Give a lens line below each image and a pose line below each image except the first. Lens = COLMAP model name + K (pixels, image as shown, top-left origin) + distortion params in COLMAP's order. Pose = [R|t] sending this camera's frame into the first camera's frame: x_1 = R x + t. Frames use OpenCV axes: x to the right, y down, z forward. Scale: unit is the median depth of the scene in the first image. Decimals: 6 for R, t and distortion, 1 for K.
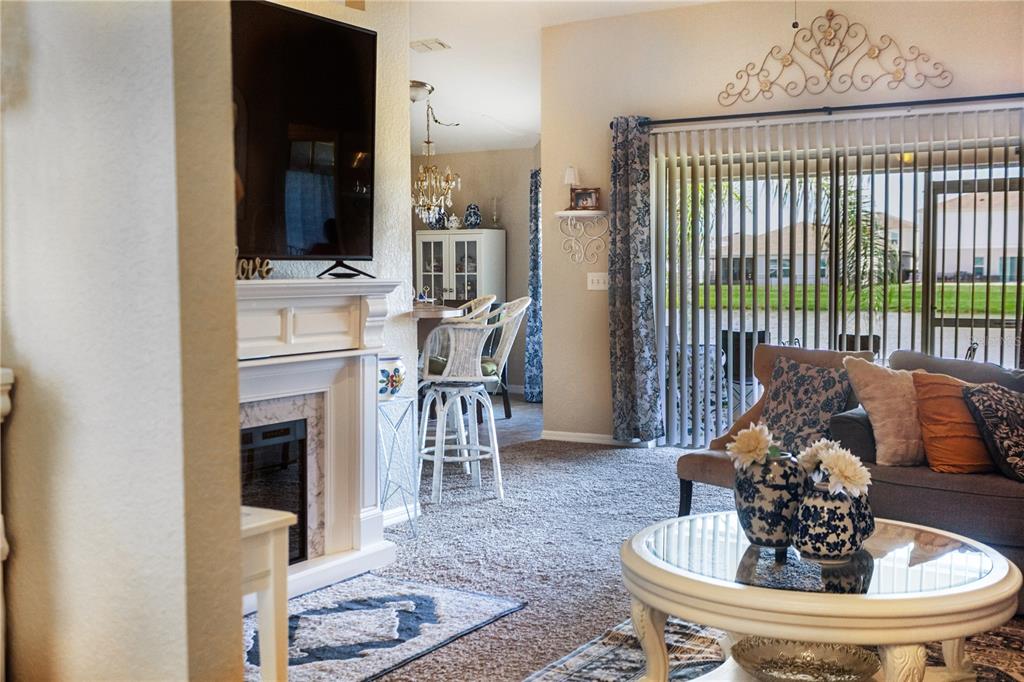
lens RADIAL K [[1114.0, 0, 535.7], [0, 1114.0, 325.6], [0, 0, 1]] dist [0.049630, 0.008924]
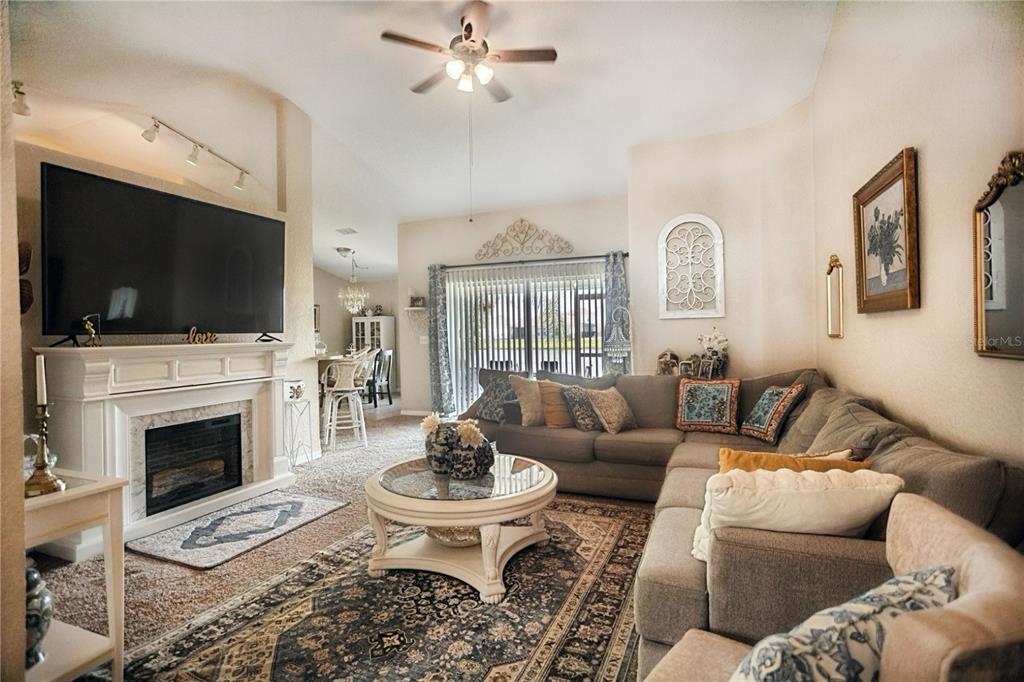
lens RADIAL K [[489.3, 0, 509.0], [0, 489.3, 333.9], [0, 0, 1]] dist [-0.005783, -0.000076]
pose [[0.989396, -0.014157, 0.144553, 0.132897], [0.021084, 0.998696, -0.046500, -0.006551], [-0.143706, 0.049054, 0.988404, 0.066826]]
